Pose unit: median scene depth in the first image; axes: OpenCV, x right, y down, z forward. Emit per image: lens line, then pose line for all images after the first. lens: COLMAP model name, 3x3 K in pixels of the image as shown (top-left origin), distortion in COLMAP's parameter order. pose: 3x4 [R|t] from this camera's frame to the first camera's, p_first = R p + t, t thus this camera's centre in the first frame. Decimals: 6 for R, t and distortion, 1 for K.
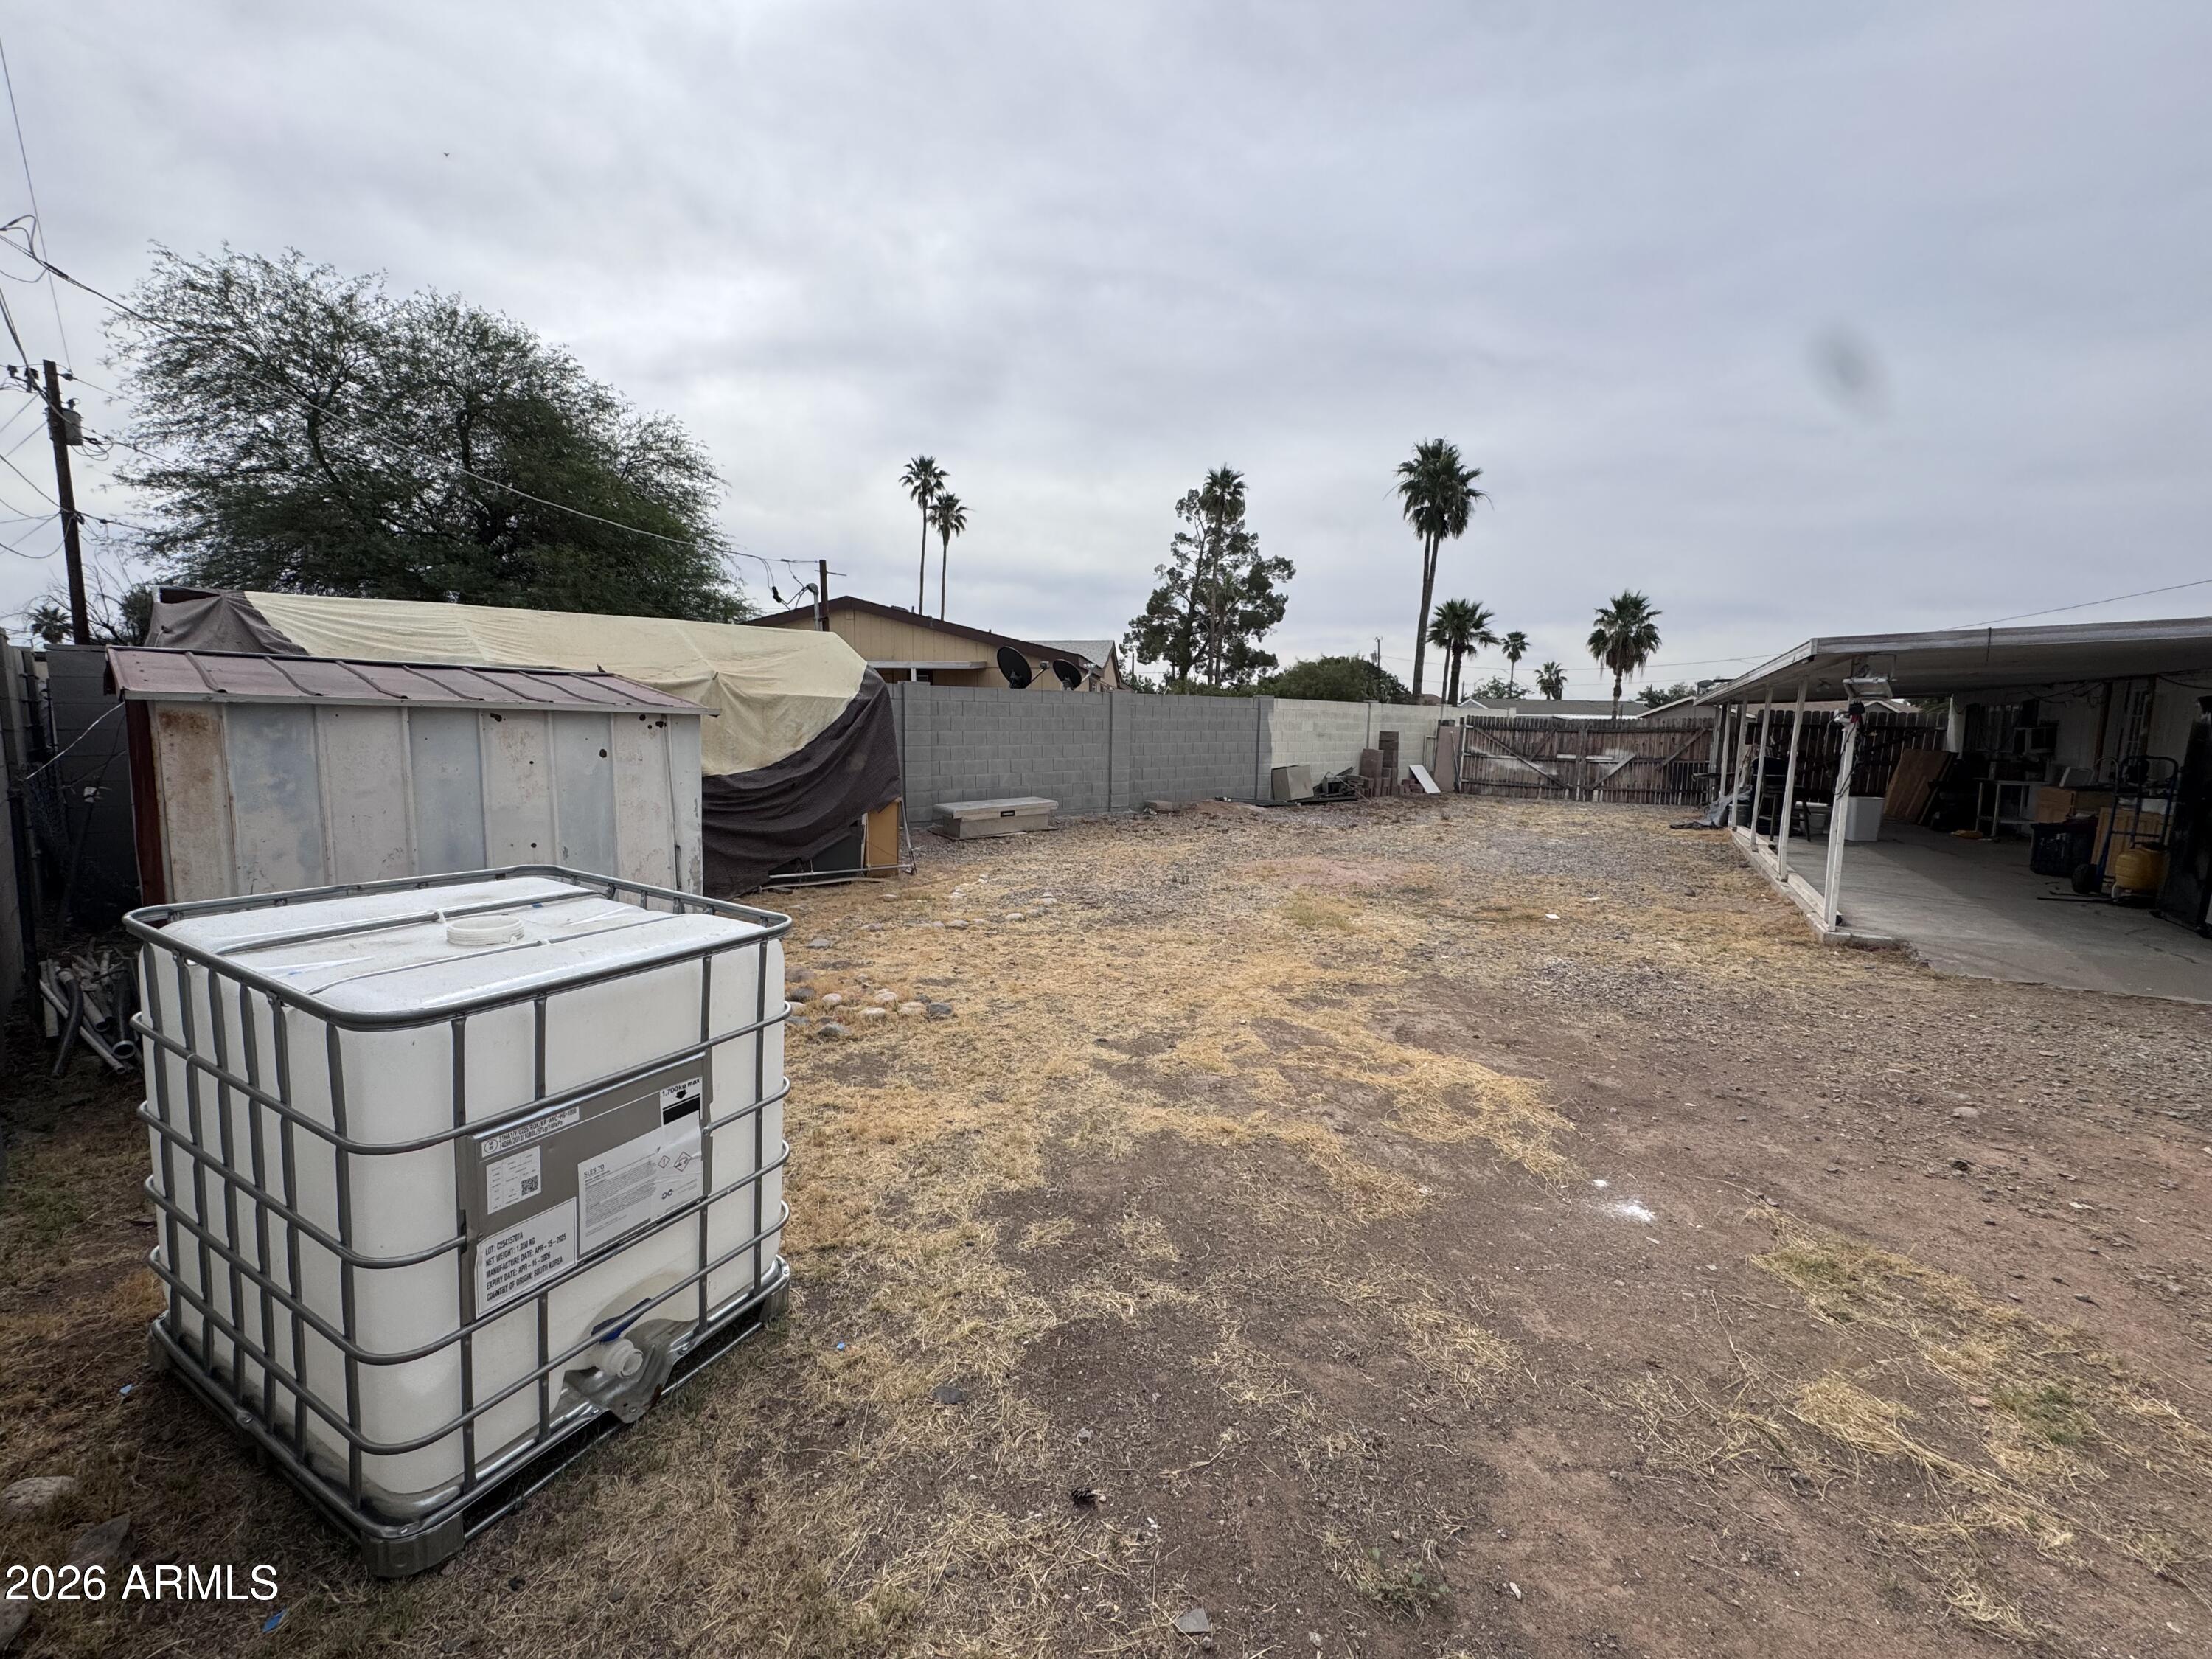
lens RADIAL K [[883.6, 0, 1101.2], [0, 883.6, 828.2], [0, 0, 1]] dist [-0.000151, 0.000250]
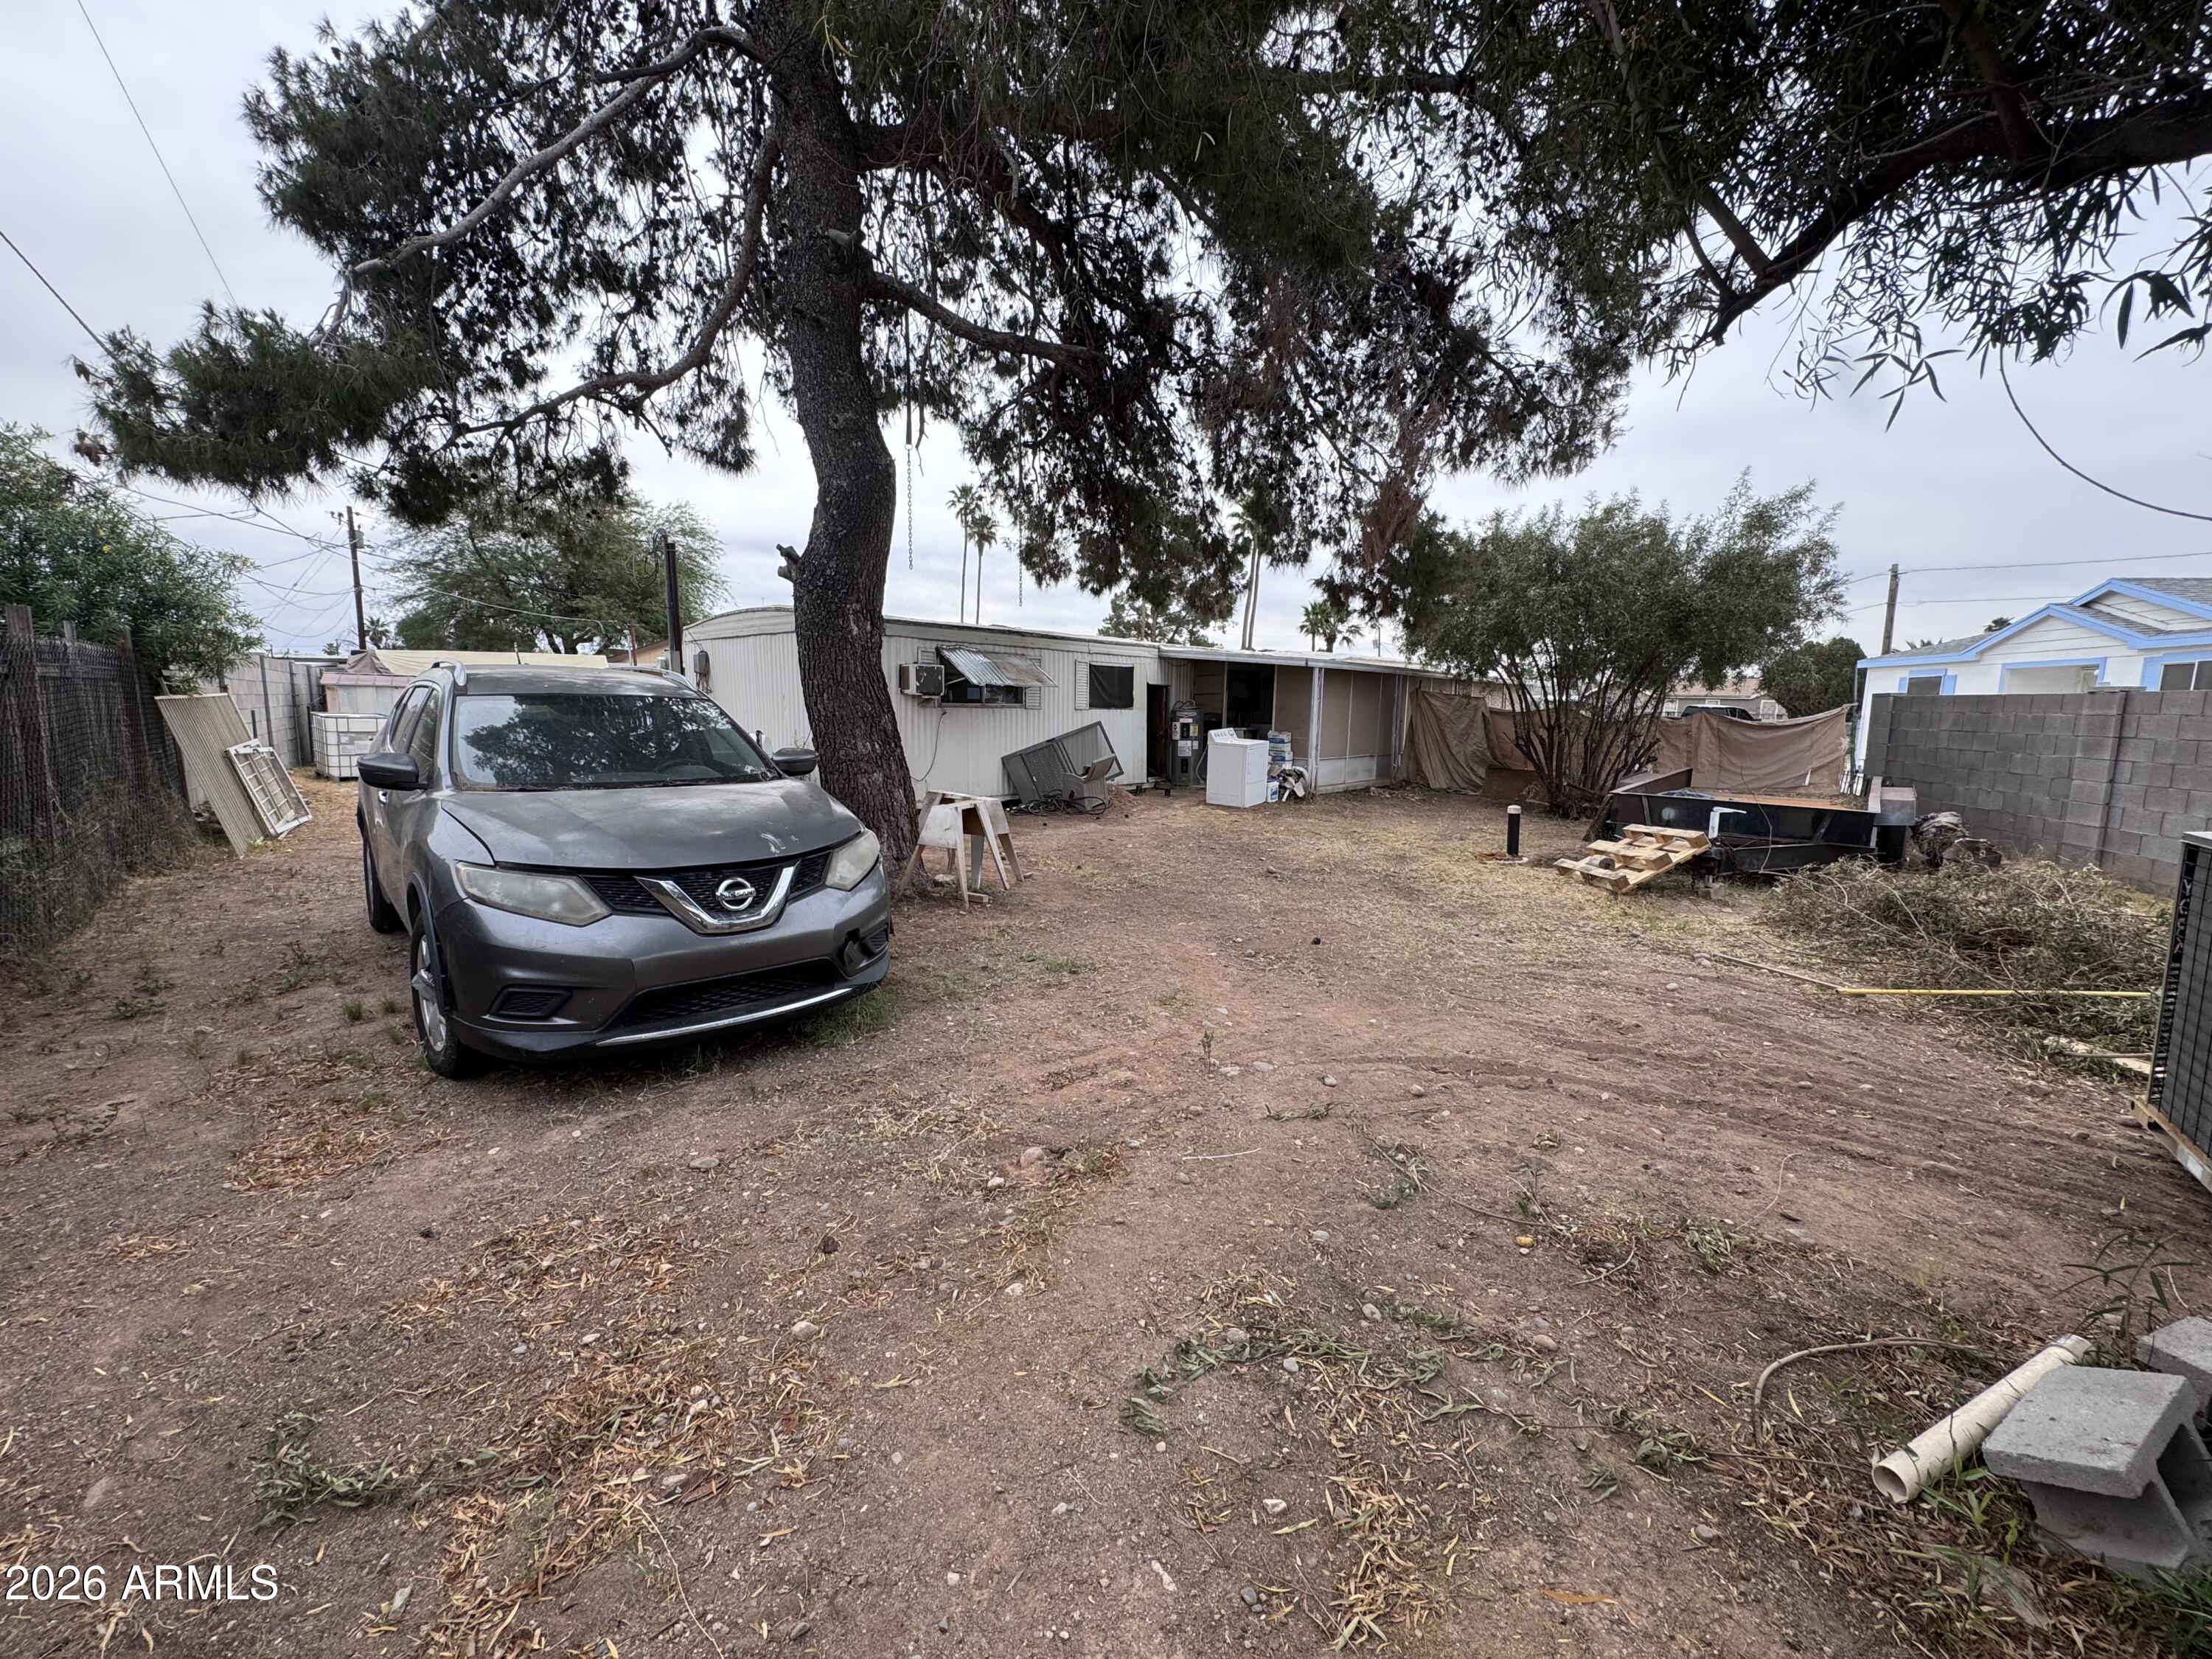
lens RADIAL K [[883.6, 0, 1115.2], [0, 883.6, 826.2], [0, 0, 1]] dist [-0.000151, 0.000250]
pose [[0.983569, 0.024354, -0.178881, 0.767838], [-0.021350, 0.999597, 0.018697, 0.085752], [0.179265, -0.014570, 0.983693, -0.569120]]
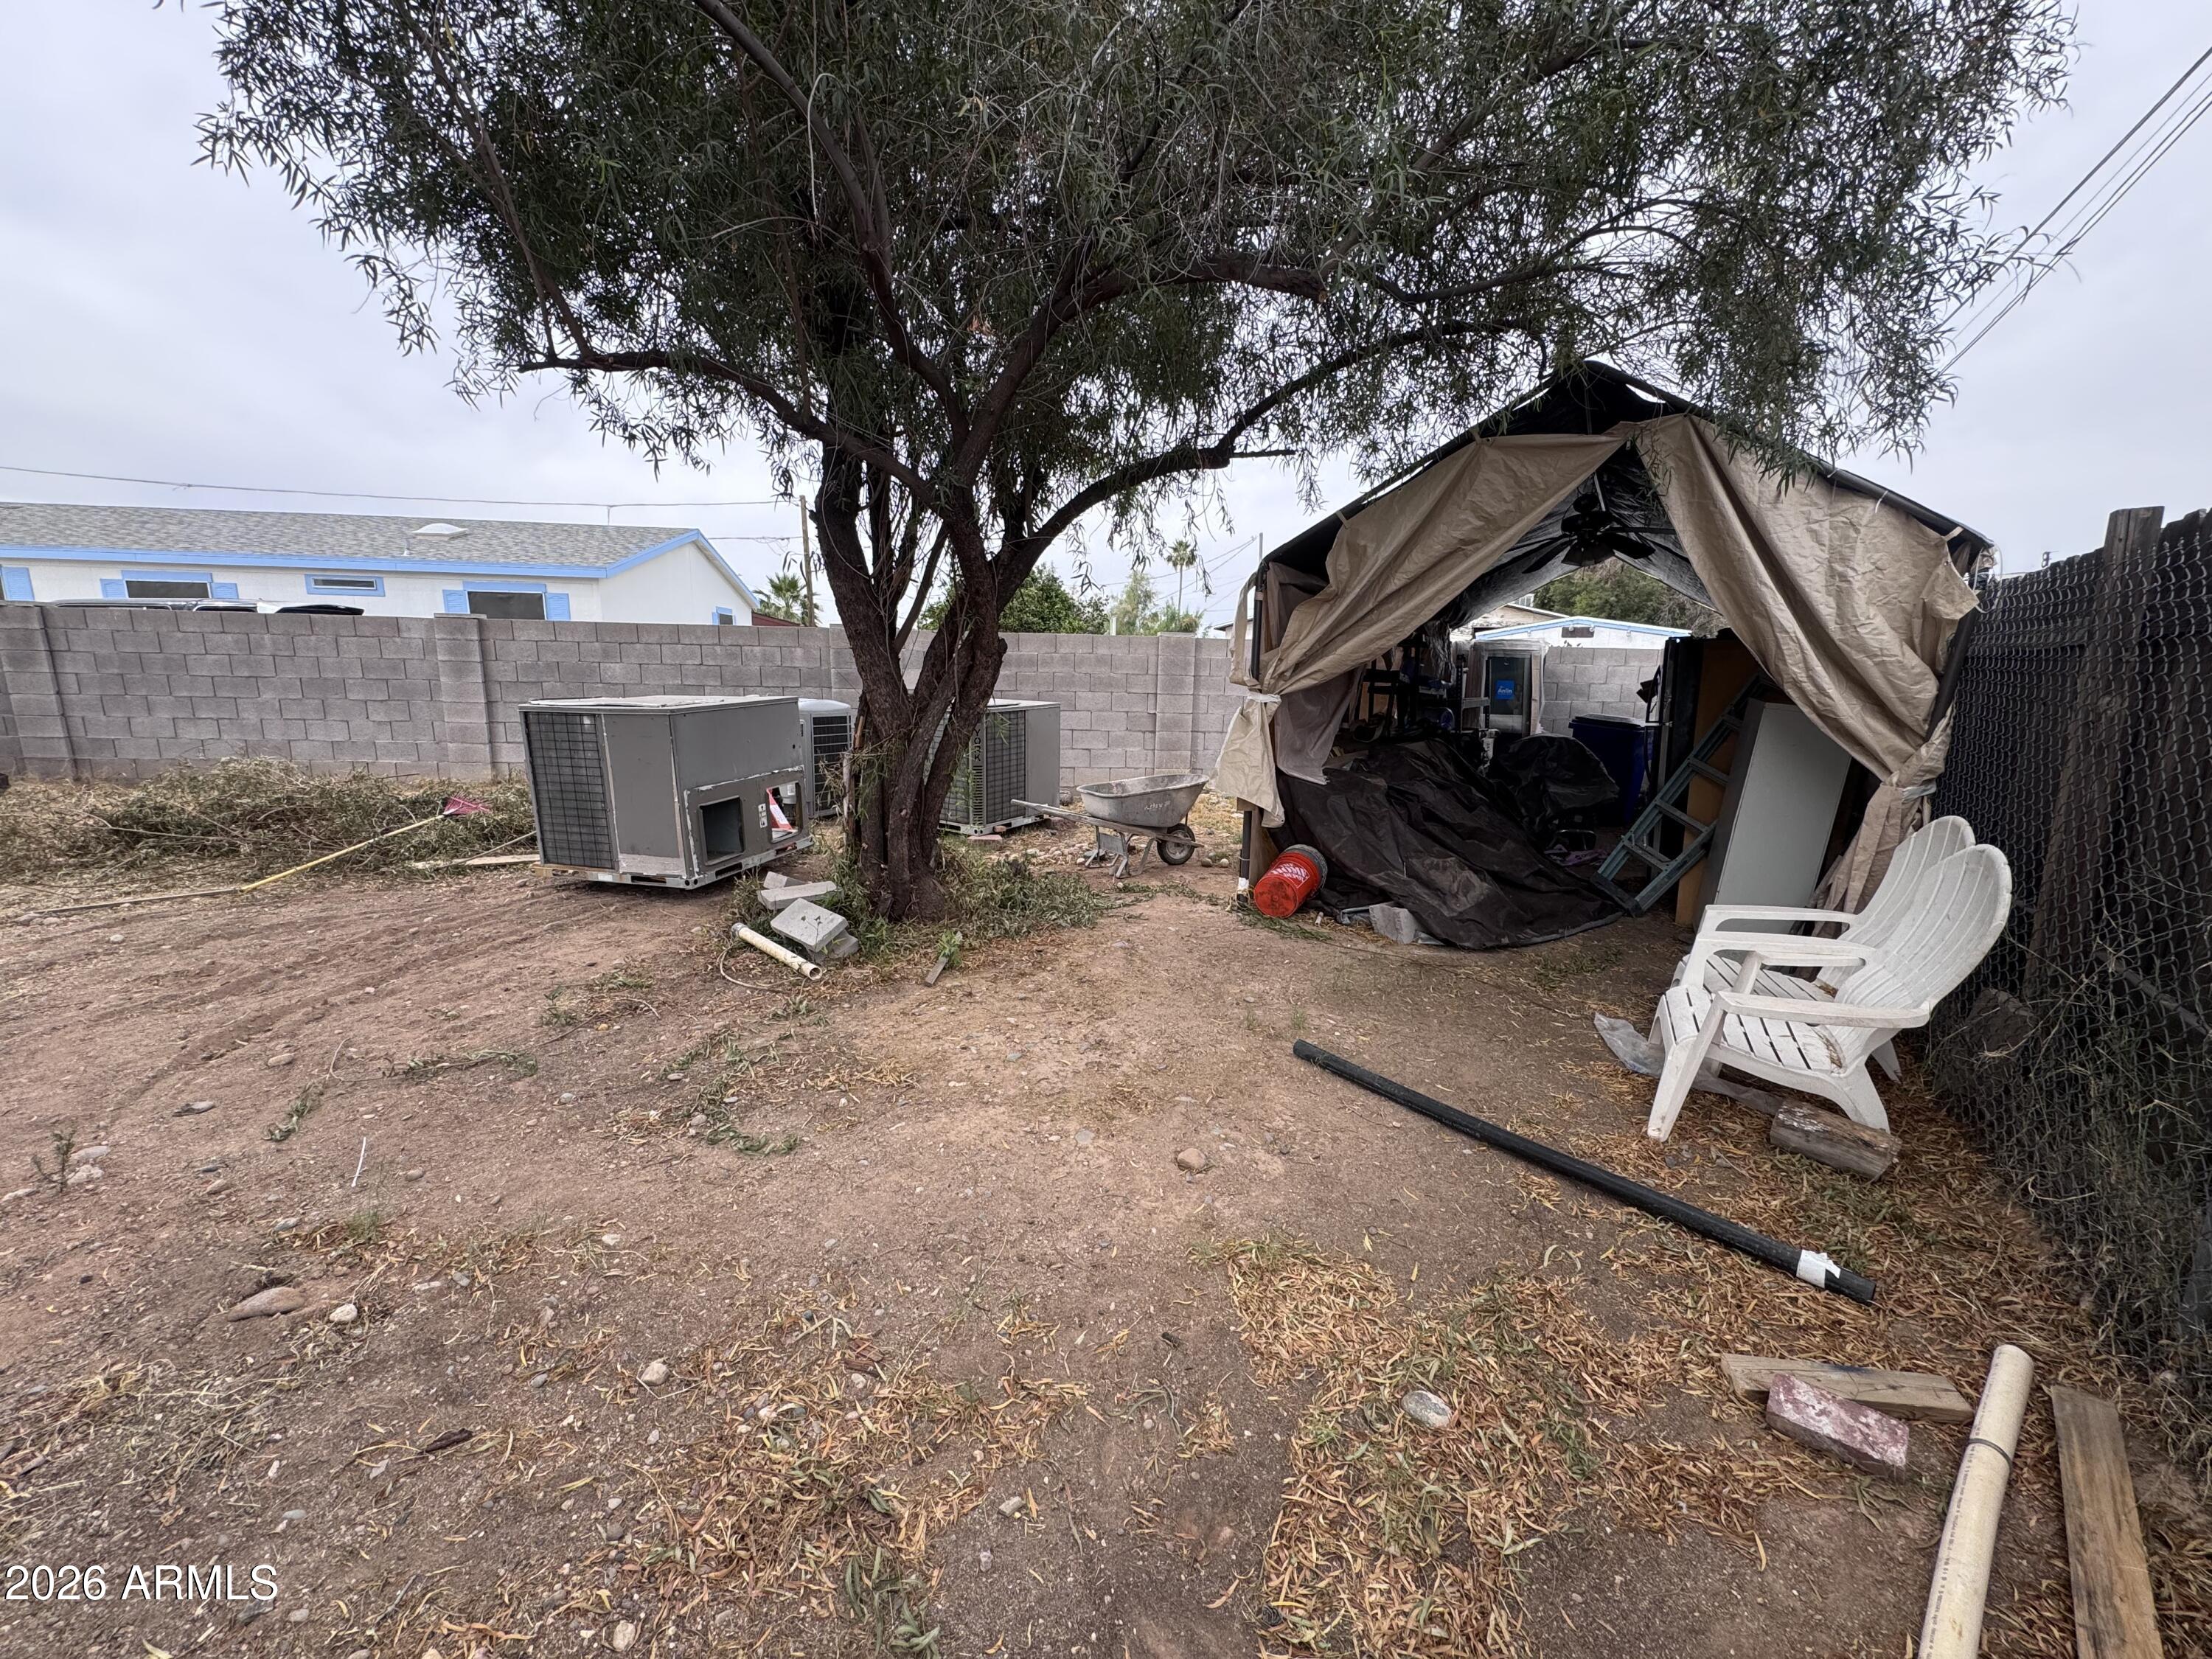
lens RADIAL K [[883.6, 0, 1100.2], [0, 883.6, 826.0], [0, 0, 1]] dist [-0.000151, 0.000250]
pose [[-0.161570, -0.198392, 0.966714, 0.644427], [0.094608, 0.971959, 0.215280, 0.081069], [-0.982316, 0.126241, -0.138270, -0.516911]]
